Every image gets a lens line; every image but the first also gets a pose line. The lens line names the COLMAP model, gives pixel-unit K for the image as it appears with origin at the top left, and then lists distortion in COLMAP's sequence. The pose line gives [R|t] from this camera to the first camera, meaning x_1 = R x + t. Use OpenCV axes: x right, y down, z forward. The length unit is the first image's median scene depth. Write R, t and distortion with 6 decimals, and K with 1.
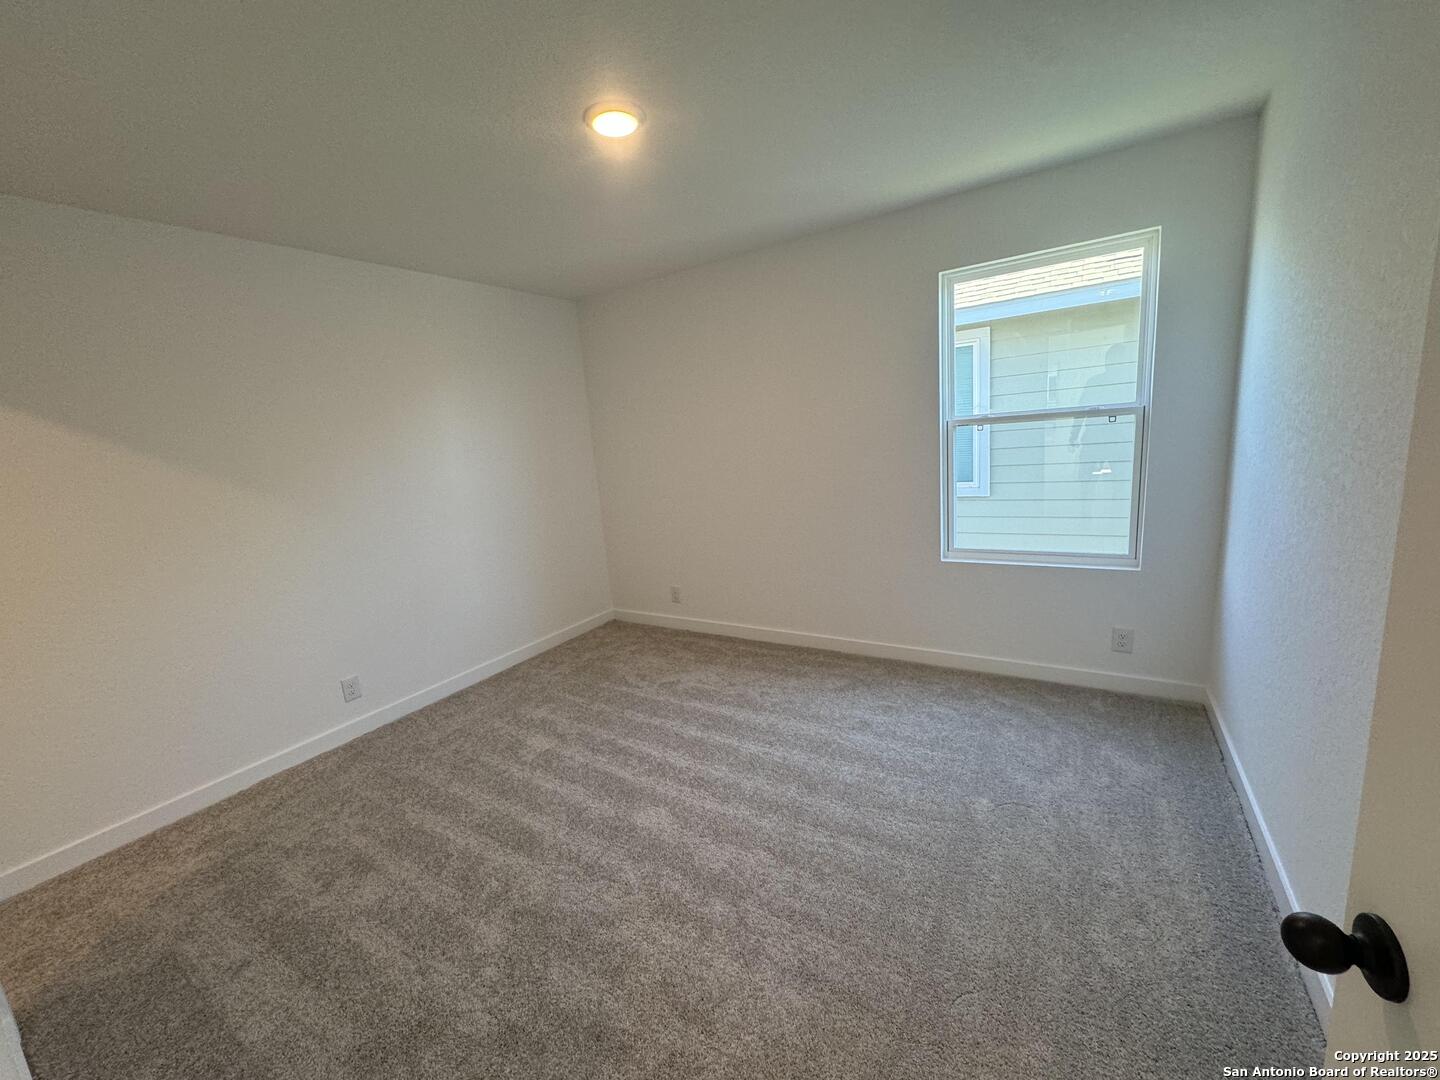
lens RADIAL K [[572.8, 0, 720.9], [0, 572.8, 537.5], [0, 0, 1]] dist [-0.001004, -0.000192]
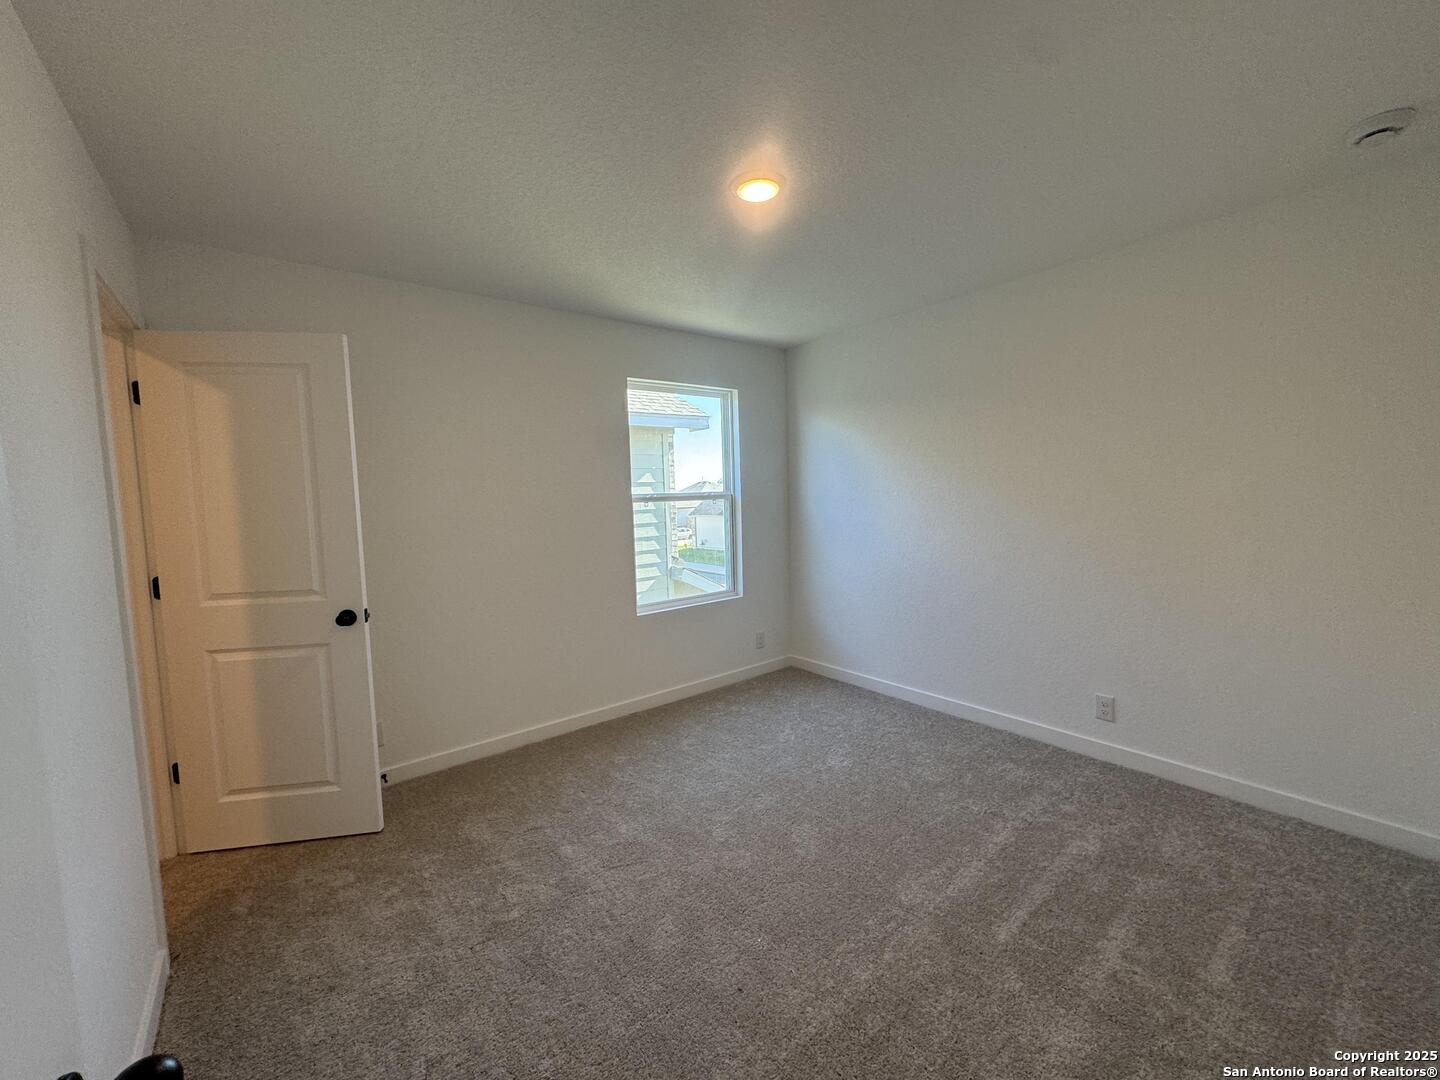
lens RADIAL K [[572.8, 0, 720.9], [0, 572.8, 537.5], [0, 0, 1]] dist [-0.001004, -0.000192]
pose [[0.336403, -0.003441, 0.941712, -0.751447], [0.171385, 0.983517, -0.057629, -0.022878], [-0.925991, 0.180782, 0.331448, 0.503318]]
